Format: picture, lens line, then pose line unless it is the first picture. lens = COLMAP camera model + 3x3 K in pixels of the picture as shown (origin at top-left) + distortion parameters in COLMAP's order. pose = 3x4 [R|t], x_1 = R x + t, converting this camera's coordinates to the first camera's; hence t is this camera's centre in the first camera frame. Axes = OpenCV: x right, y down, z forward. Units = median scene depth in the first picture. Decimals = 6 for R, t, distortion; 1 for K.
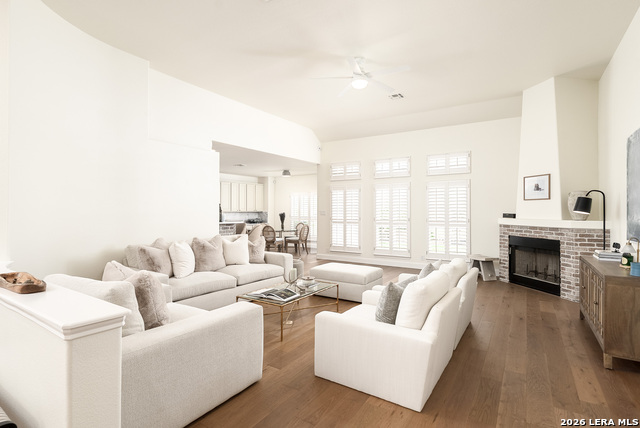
lens RADIAL K [[315.6, 0, 321.7], [0, 315.6, 214.5], [0, 0, 1]] dist [-0.004488, -0.000215]
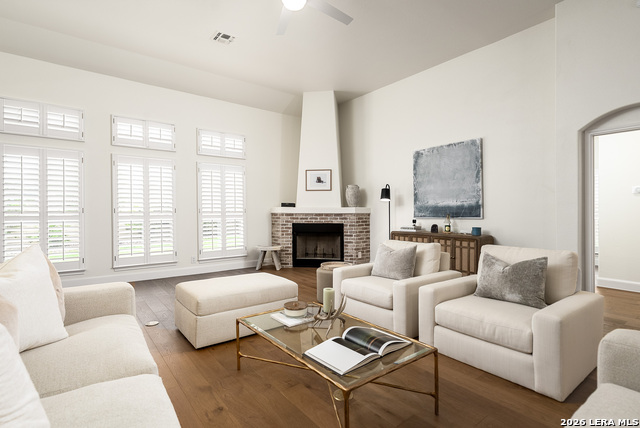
lens RADIAL K [[315.6, 0, 321.3], [0, 315.6, 212.7], [0, 0, 1]] dist [-0.004488, -0.000215]
pose [[0.335341, -0.012117, 0.942019, -0.374683], [0.009517, 0.999910, 0.009473, 0.021612], [-0.942049, 0.005789, 0.335427, 0.544396]]
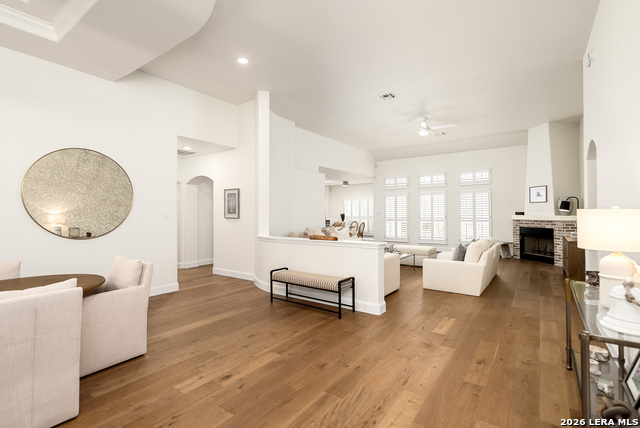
lens RADIAL K [[298.5, 0, 321.8], [0, 298.5, 213.8], [0, 0, 1]] dist [-0.002442, -0.000323]
pose [[0.998508, -0.007654, -0.054064, -0.251844], [0.007143, 0.999928, -0.009635, 0.012280], [0.054134, 0.009234, 0.998491, -0.438880]]
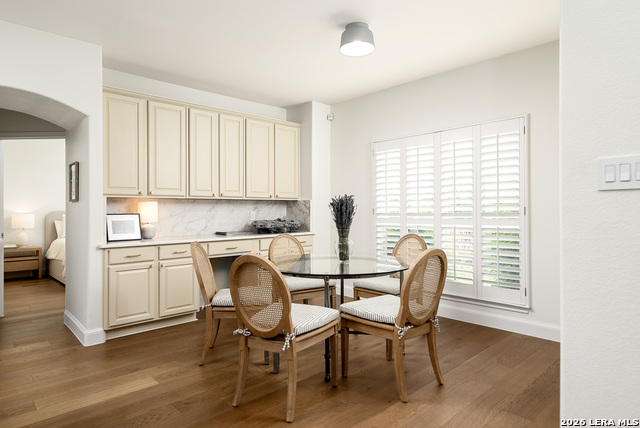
lens RADIAL K [[378.8, 0, 320.8], [0, 378.8, 212.3], [0, 0, 1]] dist [-0.001419, -0.000066]
pose [[0.969335, -0.010257, -0.245530, -0.118035], [0.009491, 0.999946, -0.004305, 0.014872], [0.245561, 0.001842, 0.969379, 1.224995]]
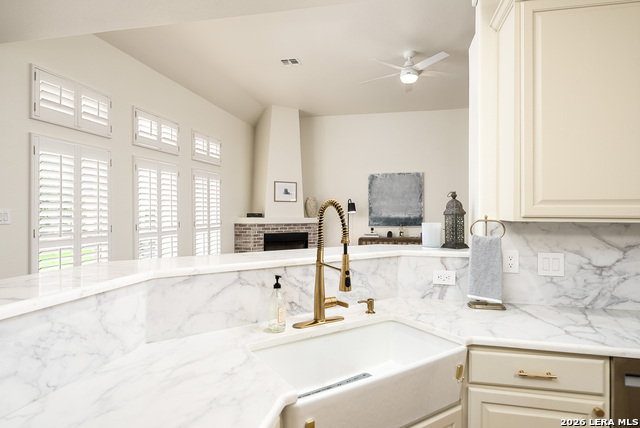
lens RADIAL K [[361.8, 0, 319.9], [0, 361.8, 209.1], [0, 0, 1]] dist [0.007508, 0.001347]
pose [[-0.339830, -0.003709, 0.940480, -0.619504], [-0.000312, 0.999993, 0.003831, -0.021338], [-0.940487, 0.001009, -0.339828, 1.226274]]
